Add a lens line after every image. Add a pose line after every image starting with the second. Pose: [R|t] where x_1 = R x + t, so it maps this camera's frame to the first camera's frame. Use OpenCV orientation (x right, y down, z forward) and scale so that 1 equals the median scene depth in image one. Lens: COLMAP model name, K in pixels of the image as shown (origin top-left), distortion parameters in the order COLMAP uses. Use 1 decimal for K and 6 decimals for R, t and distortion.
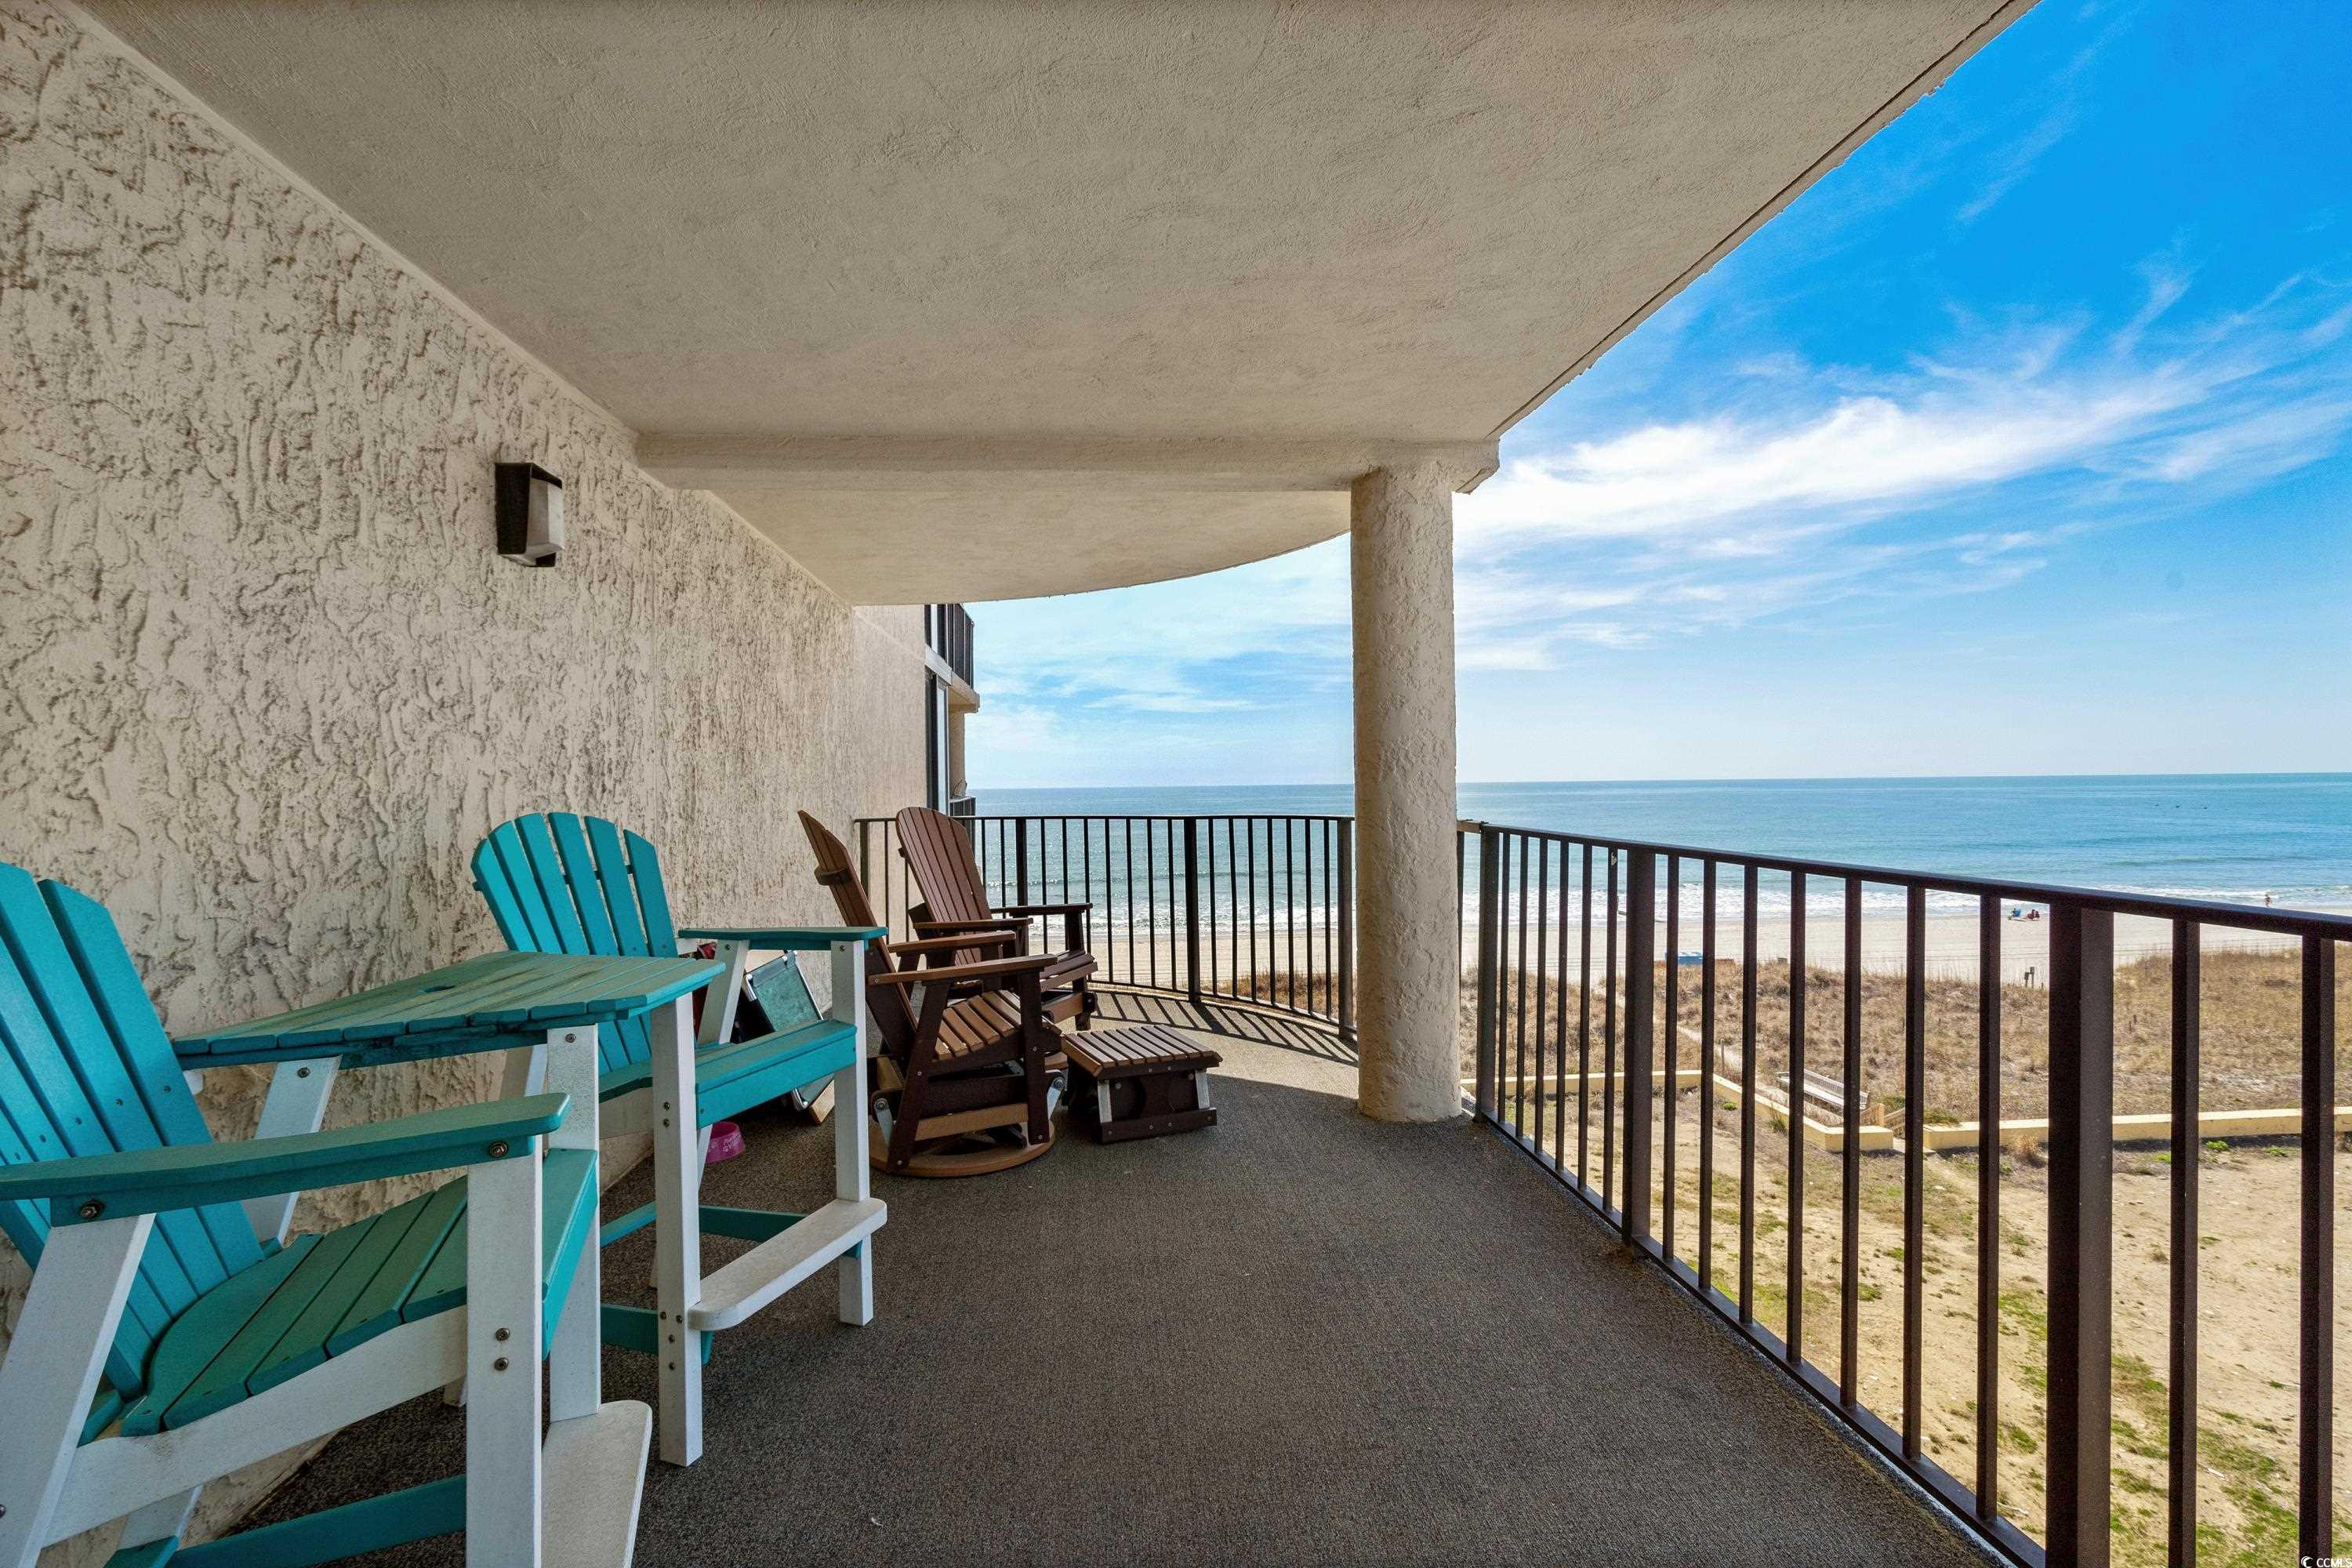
lens RADIAL K [[1076.6, 0, 1188.7], [0, 1076.6, 784.3], [0, 0, 1]] dist [-0.009706, 0.000985]
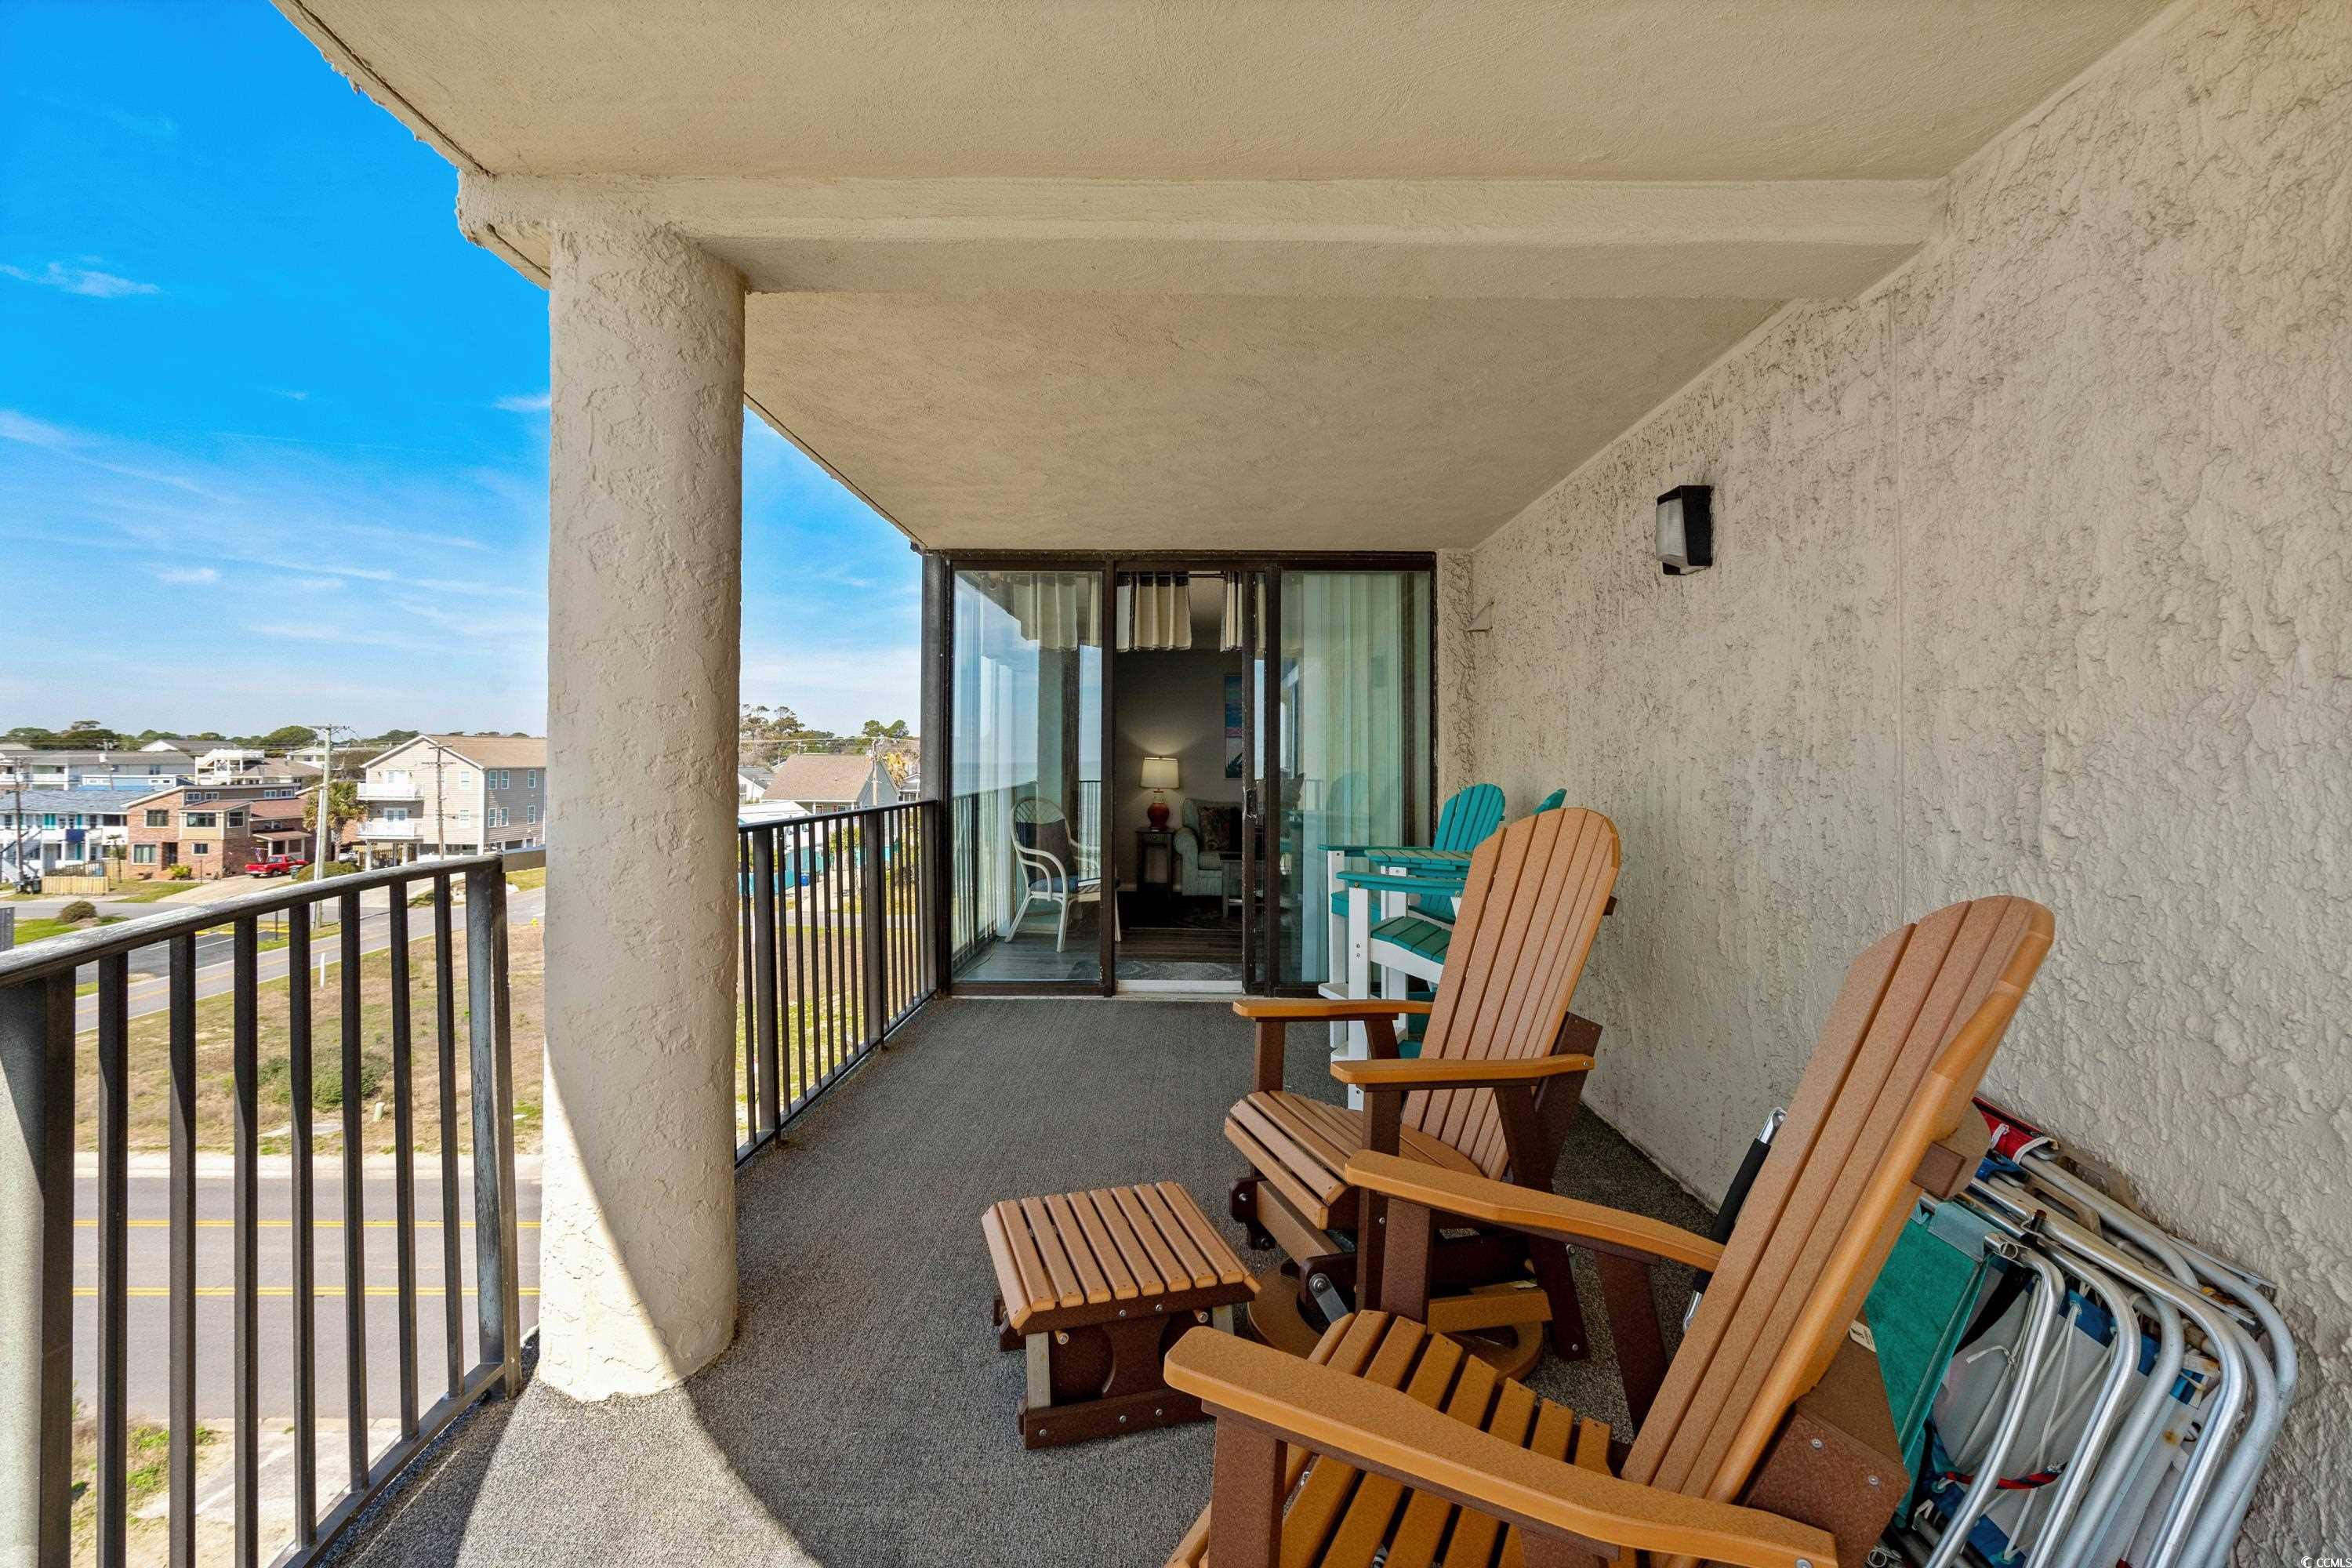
lens RADIAL K [[1084.1, 0, 1174.6], [0, 1084.1, 777.2], [0, 0, 1]] dist [-0.000707, 0.000550]
pose [[-0.997239, 0.017836, 0.072082, -0.150879], [0.018600, 0.999777, 0.009950, -0.012464], [-0.071888, 0.011263, -0.997349, 2.026929]]
